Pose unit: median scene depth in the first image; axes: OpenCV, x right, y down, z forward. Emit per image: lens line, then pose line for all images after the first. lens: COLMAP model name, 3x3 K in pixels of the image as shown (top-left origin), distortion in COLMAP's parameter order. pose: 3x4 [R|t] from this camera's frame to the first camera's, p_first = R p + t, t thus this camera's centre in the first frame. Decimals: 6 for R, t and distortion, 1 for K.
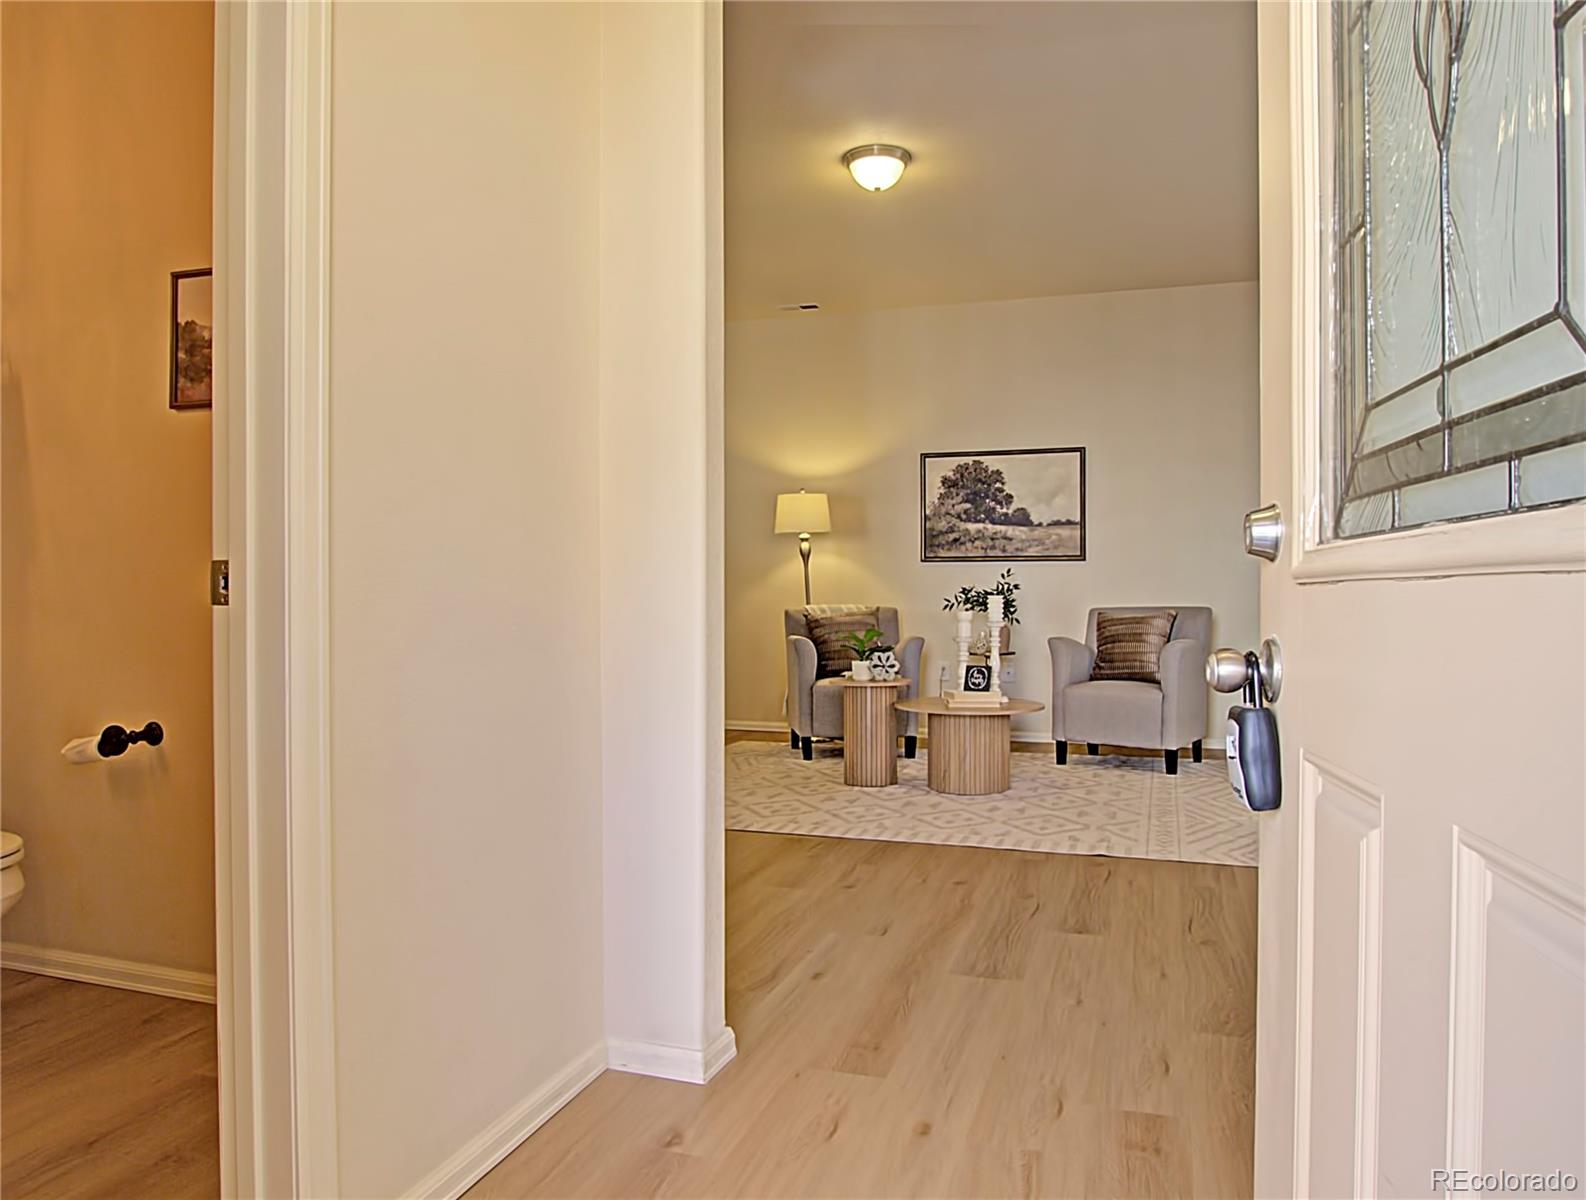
lens RADIAL K [[1100.7, 0, 793.0], [0, 1100.7, 600.0], [0, 0, 1]] dist [-0.031462, 0.000124]
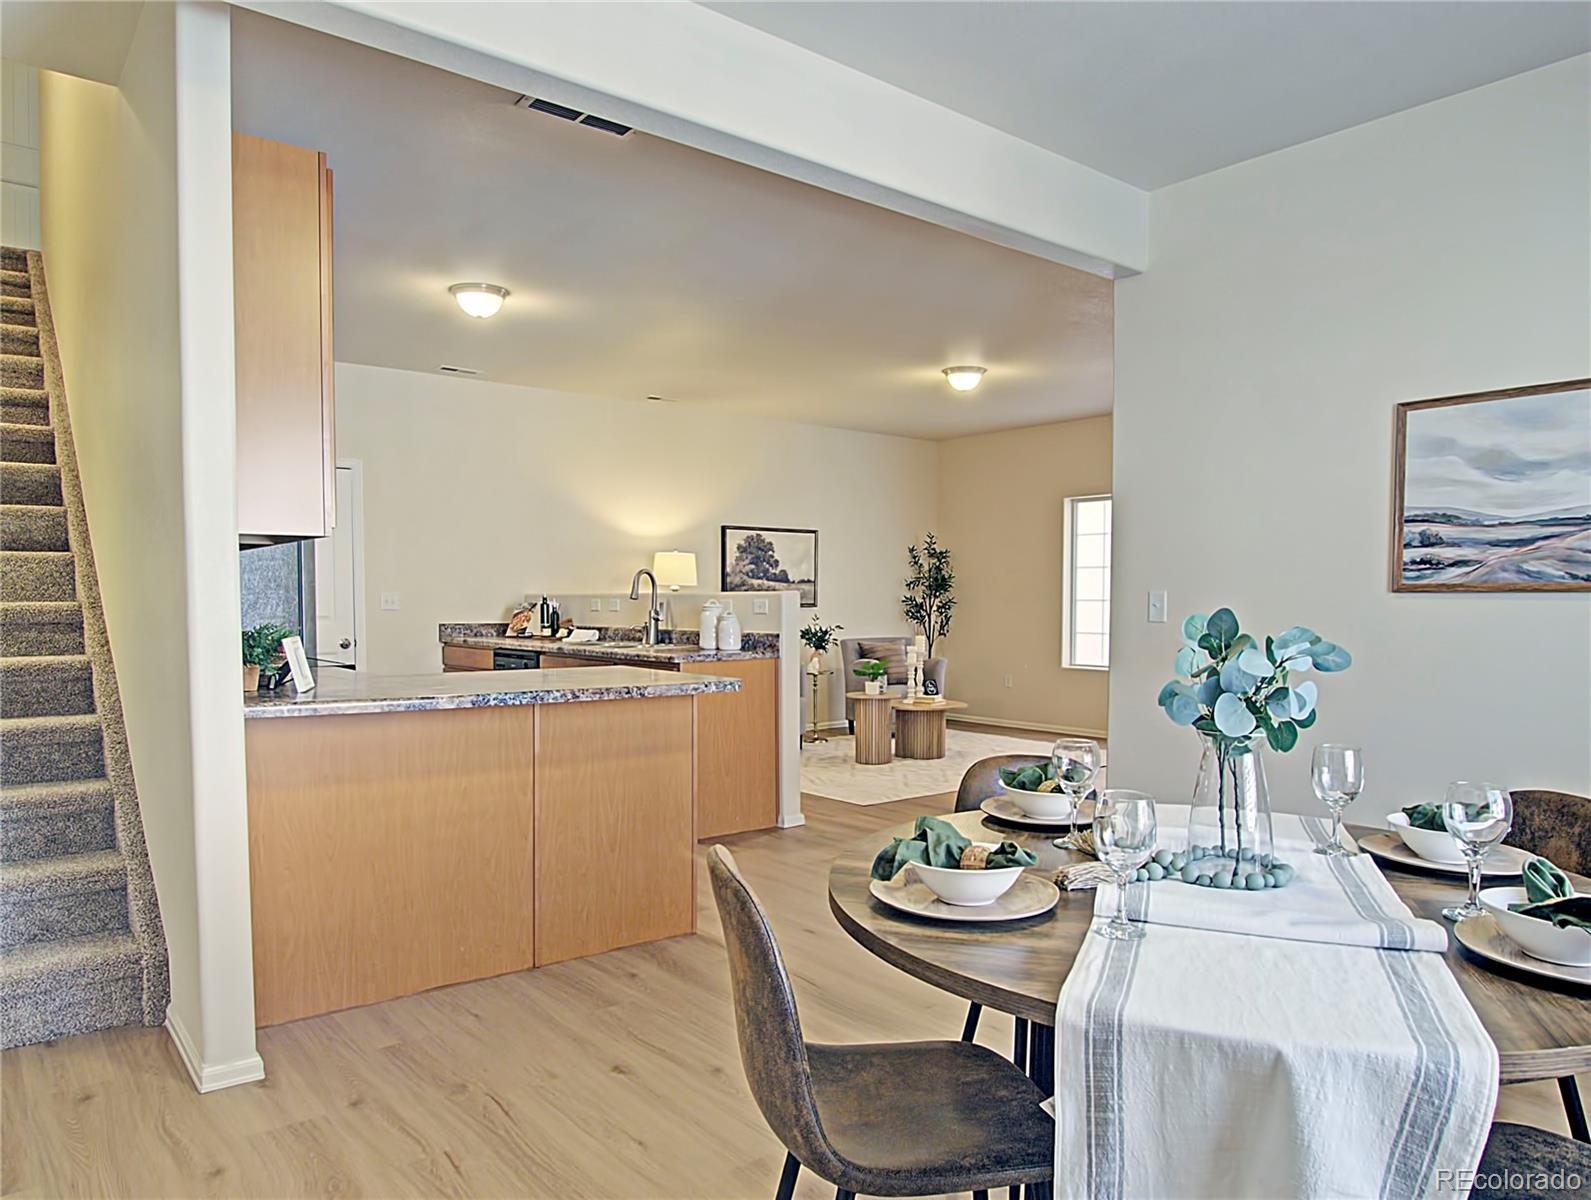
lens RADIAL K [[1070.7, 0, 797.7], [0, 1070.7, 658.1], [0, 0, 1]] dist [-0.025614, -0.000379]
pose [[0.536415, -0.046980, 0.842646, -0.957098], [0.004404, 0.998592, 0.052870, -0.042936], [-0.843943, -0.024649, 0.535867, 0.240229]]
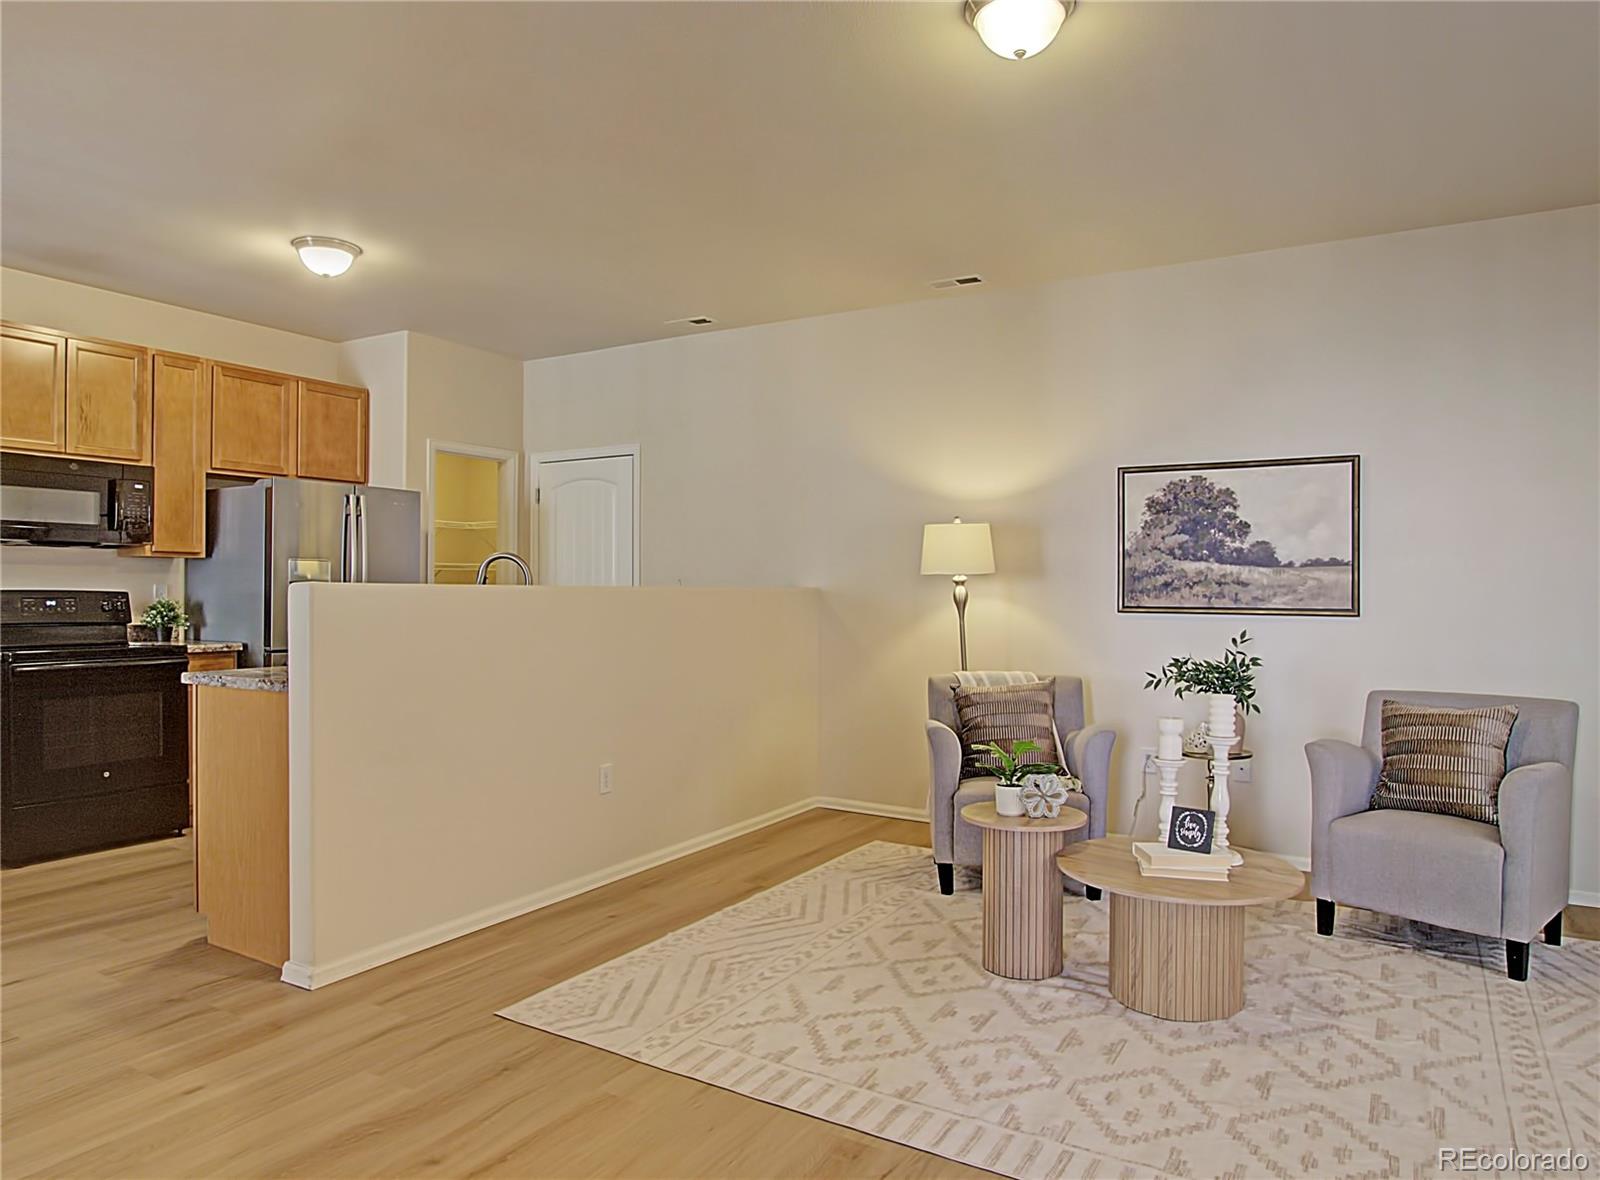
lens RADIAL K [[1026.2, 0, 790.7], [0, 1026.2, 588.2], [0, 0, 1]] dist [-0.027158, -0.000288]
pose [[0.975692, 0.005566, -0.219077, 0.053430], [-0.006926, 0.999961, -0.005441, -0.047438], [0.219038, 0.006826, 0.975692, 0.282592]]
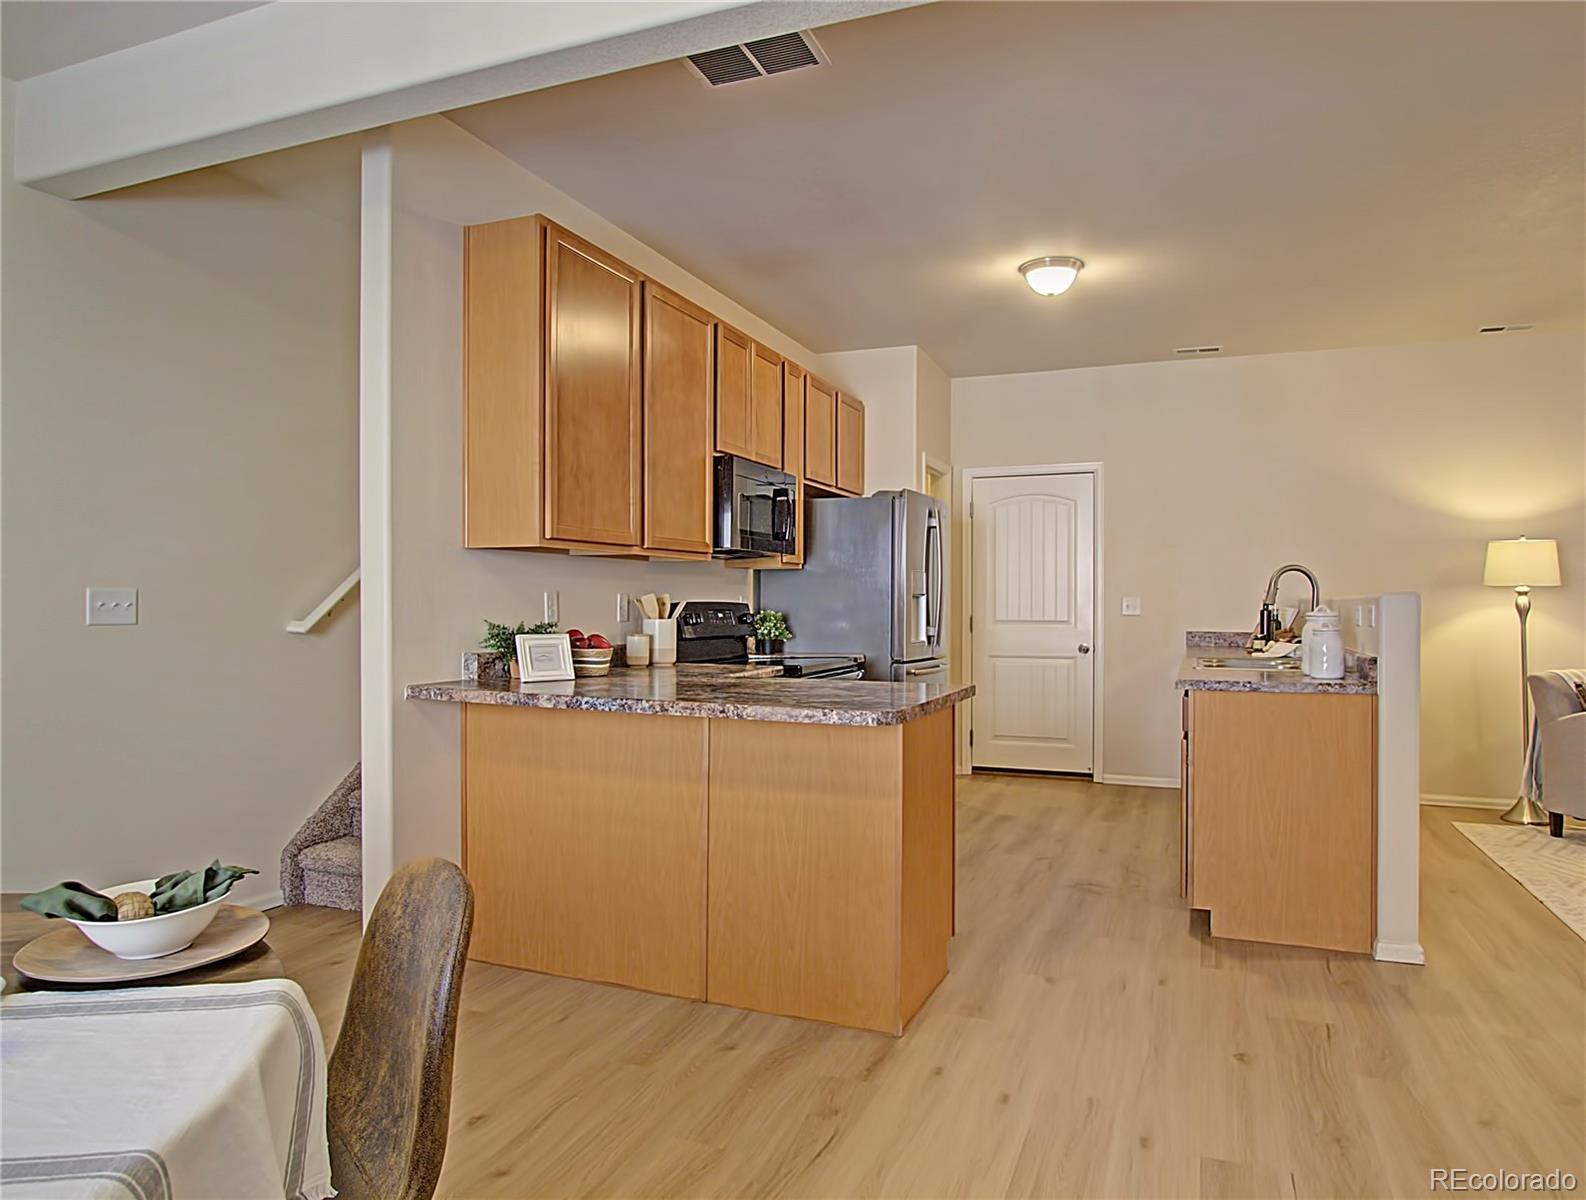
lens RADIAL K [[1016.2, 0, 787.0], [0, 1016.2, 607.2], [0, 0, 1]] dist [-0.027223, -0.003128]
pose [[0.998126, 0.003136, -0.061118, -0.537578], [-0.003180, 0.999995, -0.000615, -0.042234], [0.061116, 0.000808, 0.998130, 0.172813]]
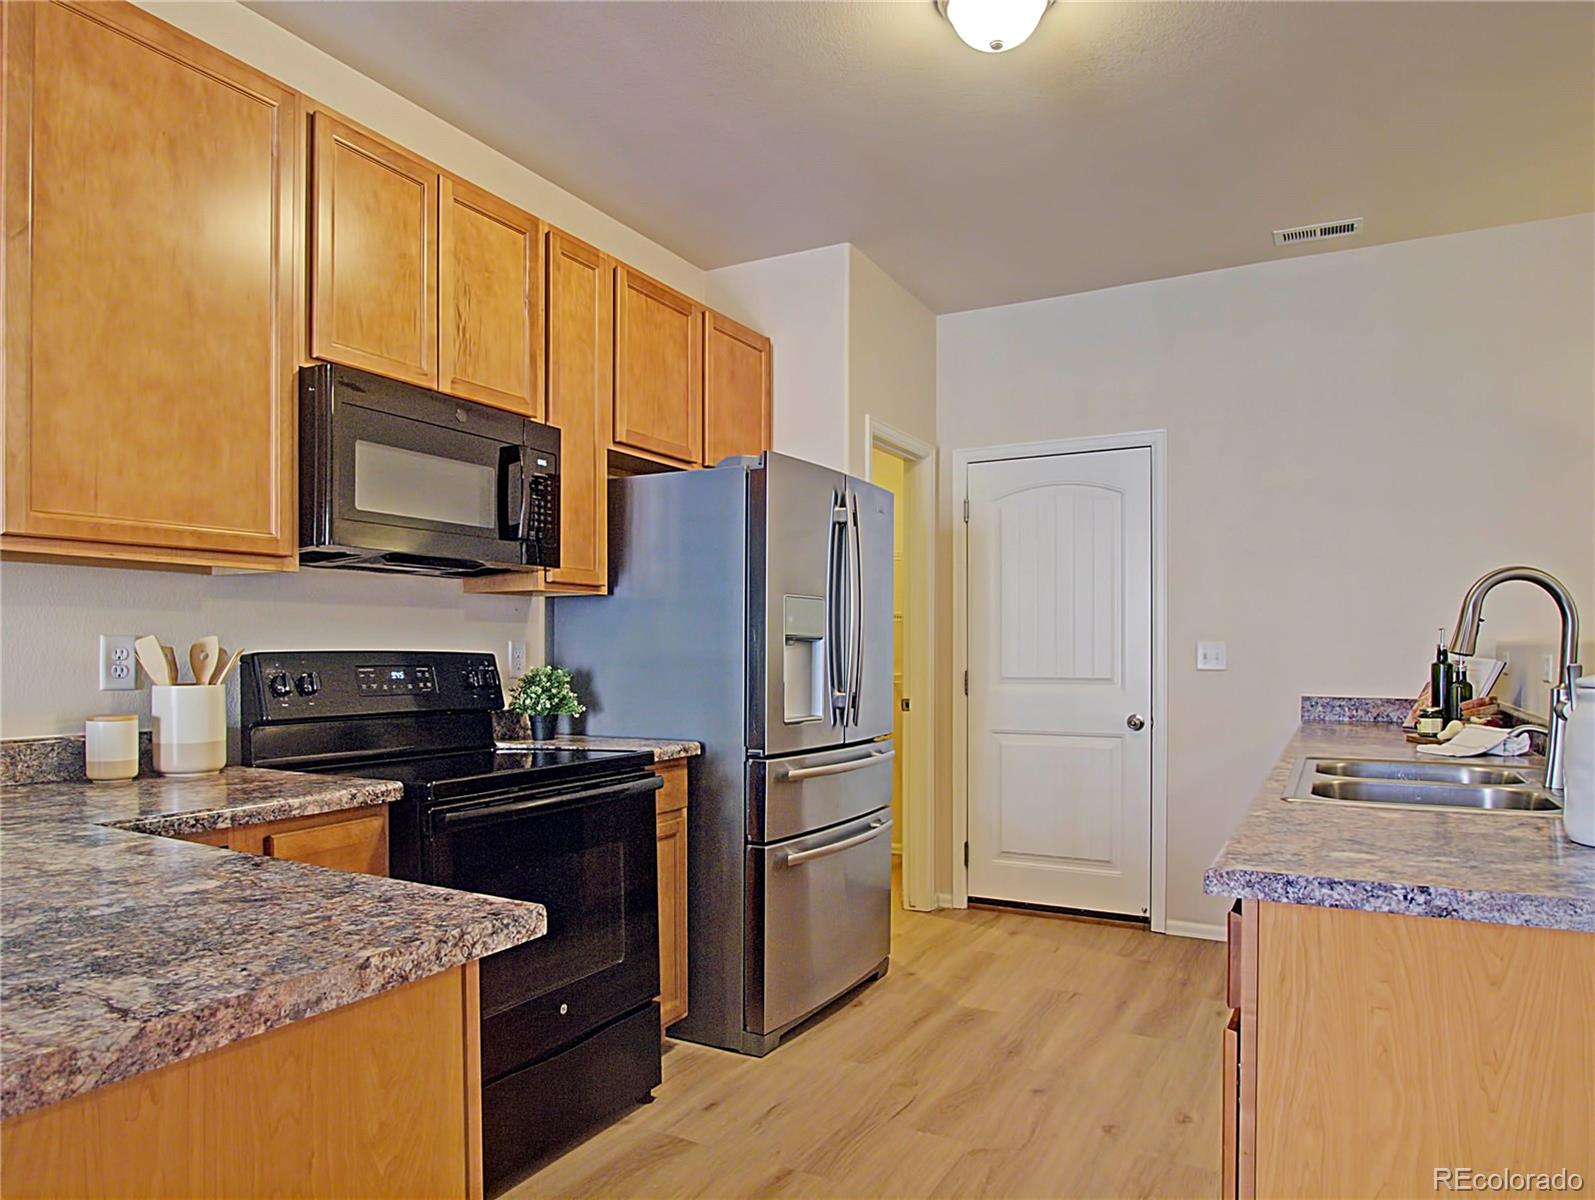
lens RADIAL K [[1016.2, 0, 791.9], [0, 1016.2, 657.6], [0, 0, 1]] dist [-0.030220, -0.001574]
pose [[0.984167, 0.001804, -0.177233, -0.407547], [-0.001438, 0.999997, 0.002193, -0.044835], [0.177237, -0.001904, 0.984166, 0.519335]]
